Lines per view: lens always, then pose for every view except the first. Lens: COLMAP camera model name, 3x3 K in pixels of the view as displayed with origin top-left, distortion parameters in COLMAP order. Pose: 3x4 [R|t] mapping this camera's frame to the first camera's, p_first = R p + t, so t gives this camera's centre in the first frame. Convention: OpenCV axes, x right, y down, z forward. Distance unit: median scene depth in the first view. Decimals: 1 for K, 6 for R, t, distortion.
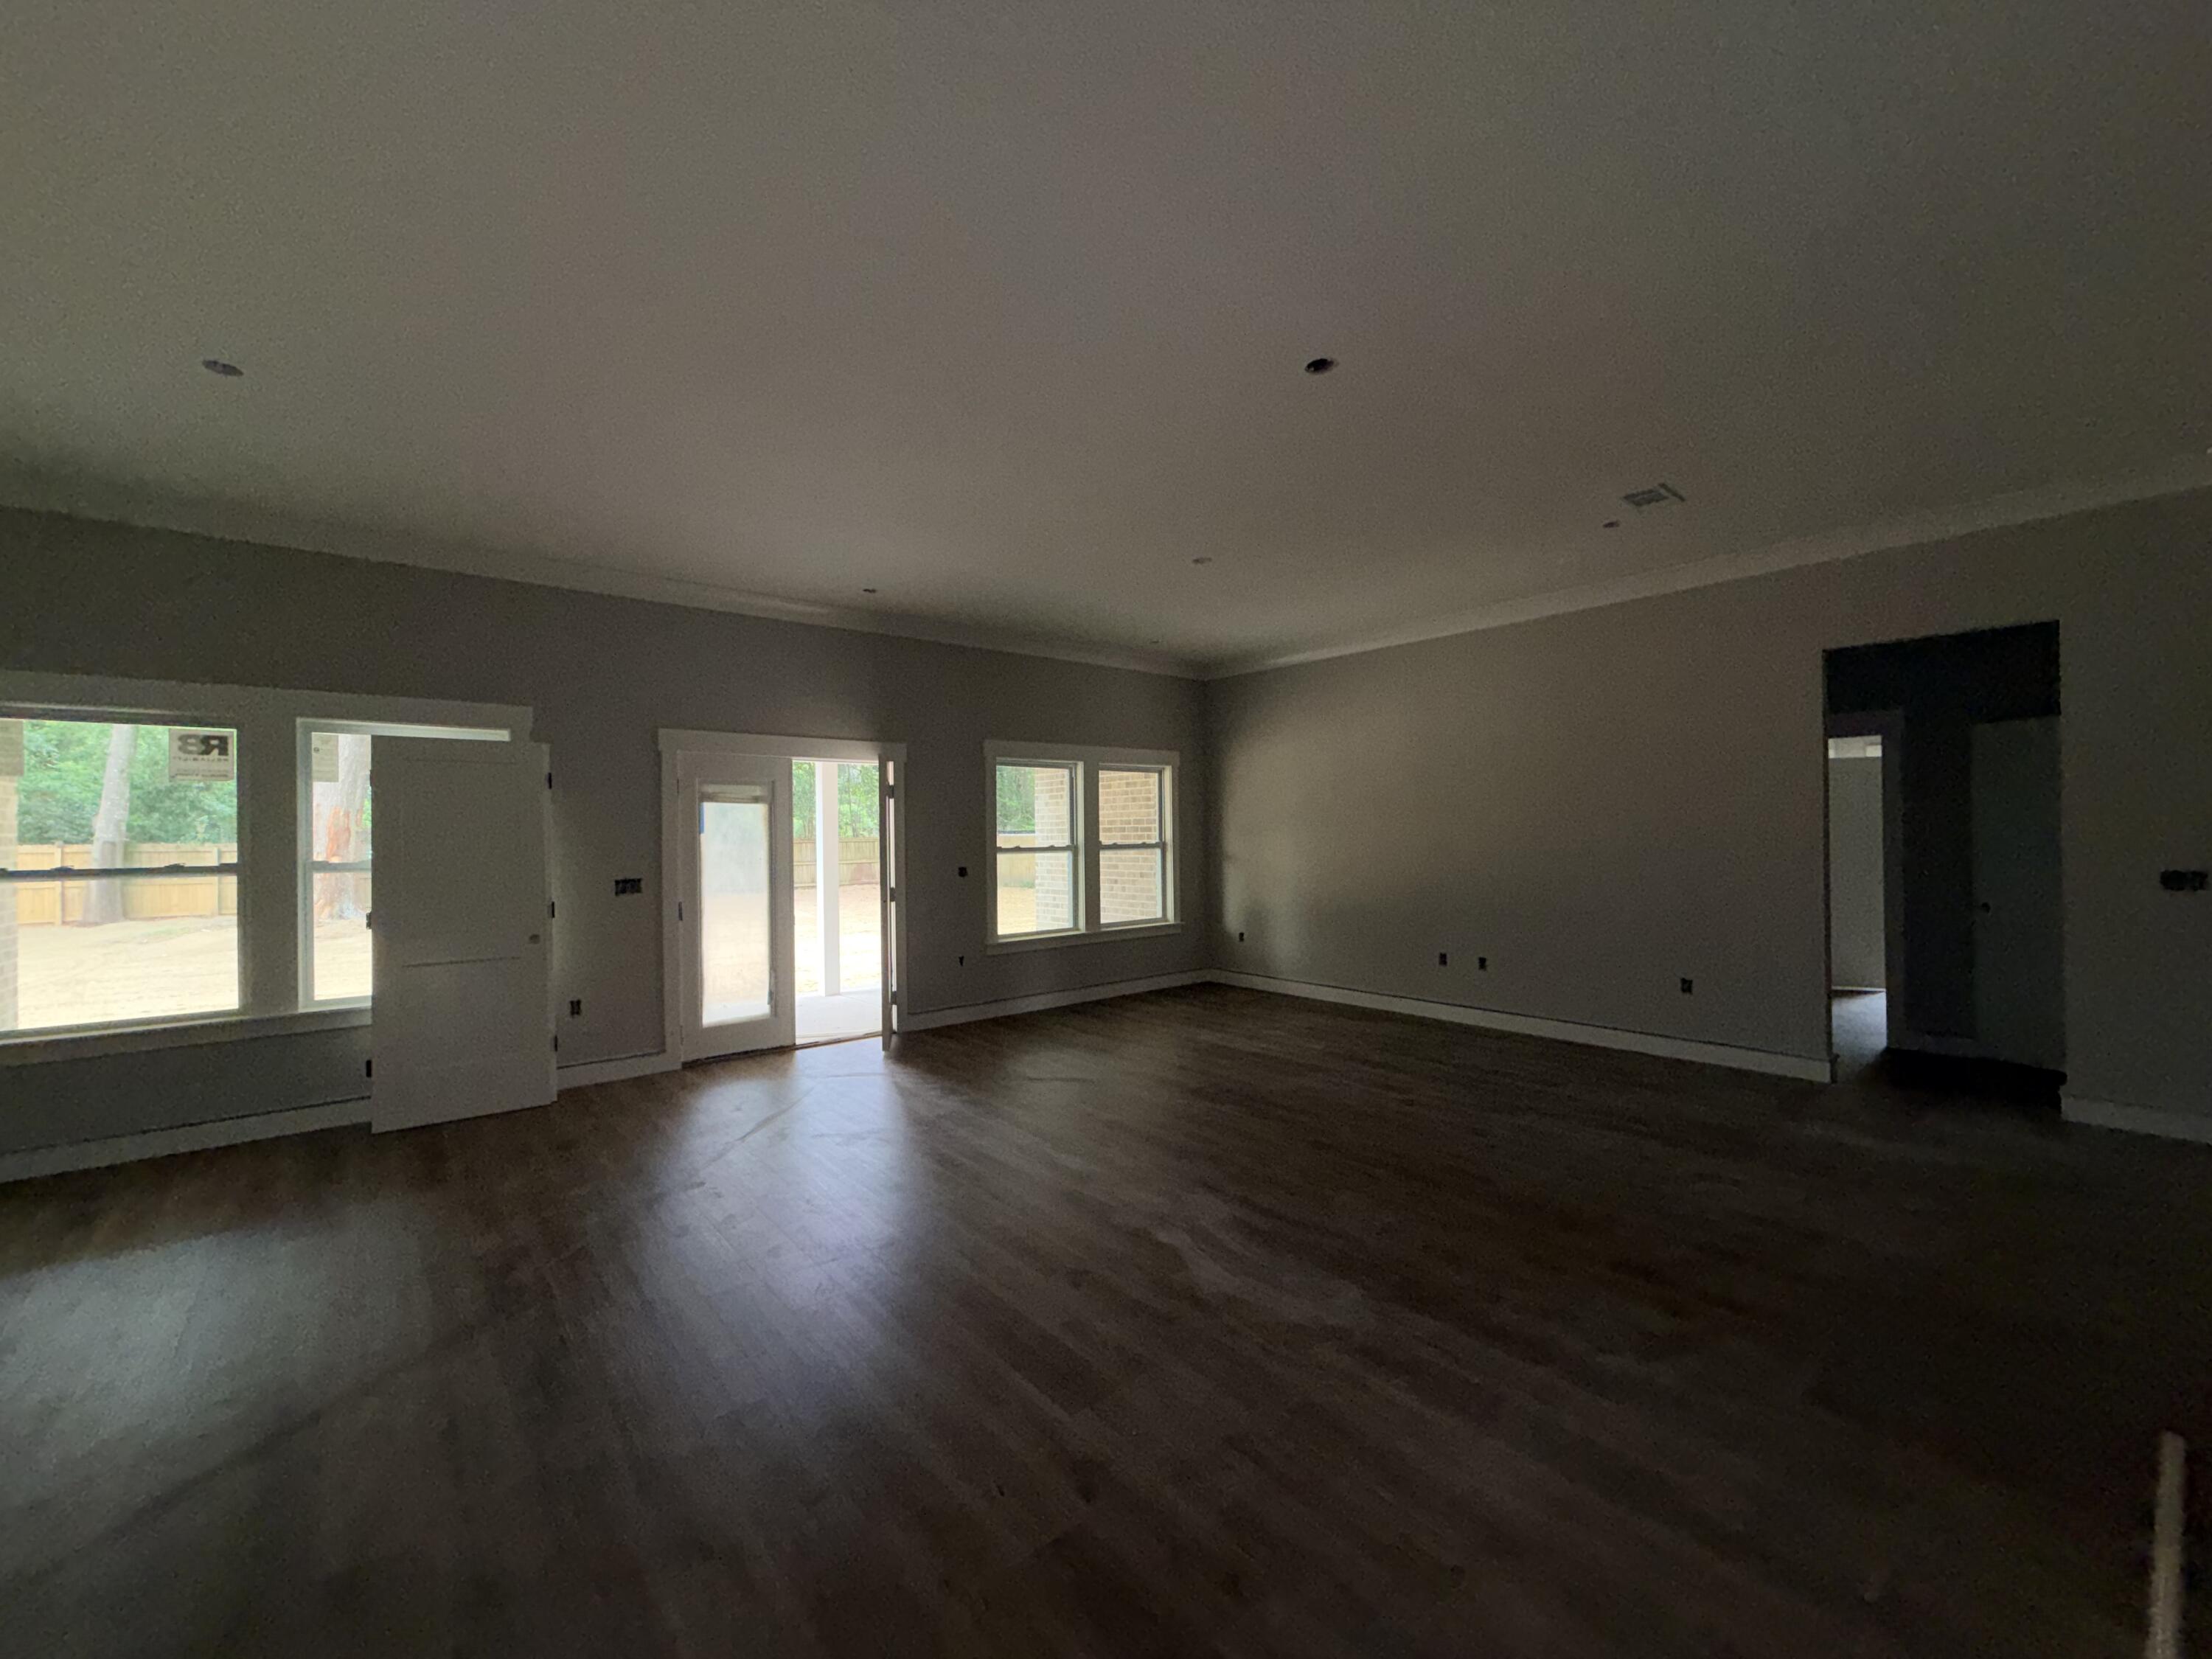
lens RADIAL K [[881.6, 0, 1100.6], [0, 881.6, 826.2], [0, 0, 1]] dist [-0.000300, 0.000162]
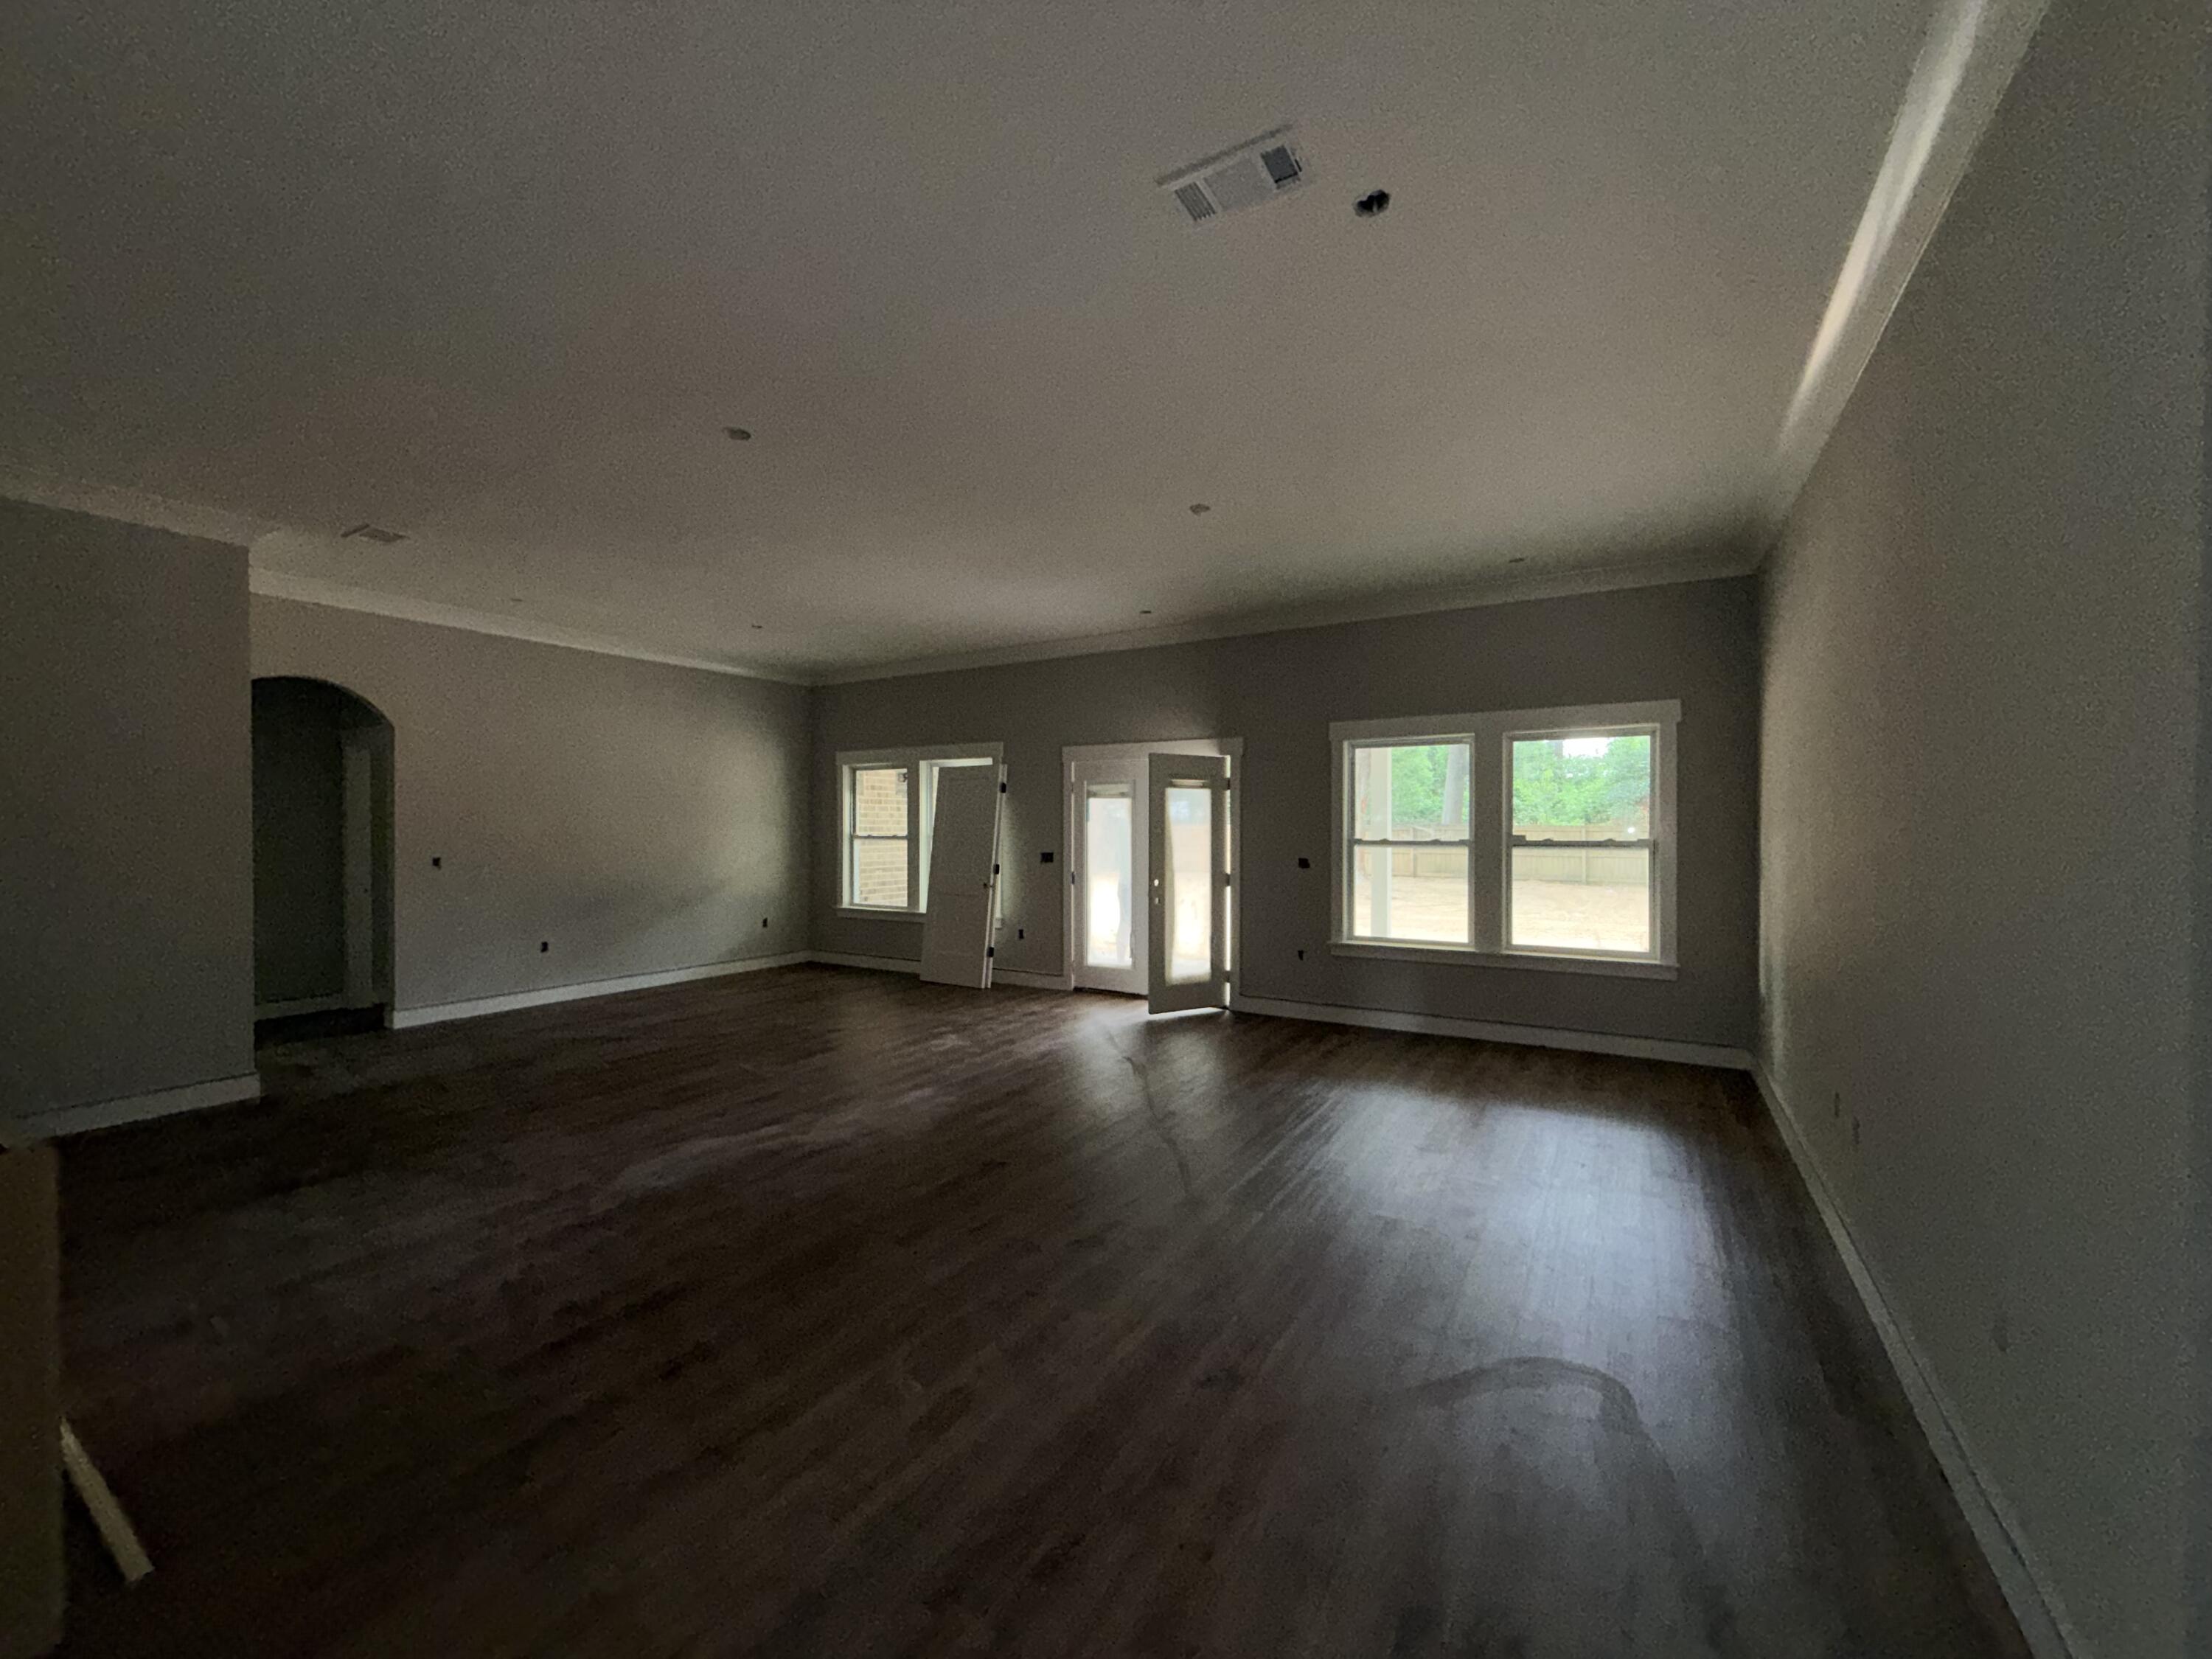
lens RADIAL K [[881.6, 0, 1100.6], [0, 881.6, 826.2], [0, 0, 1]] dist [-0.000300, 0.000162]
pose [[0.323874, 0.014400, -0.945991, 0.814536], [0.004234, 0.999852, 0.016669, -0.007065], [0.946091, -0.009404, 0.323765, 0.568624]]
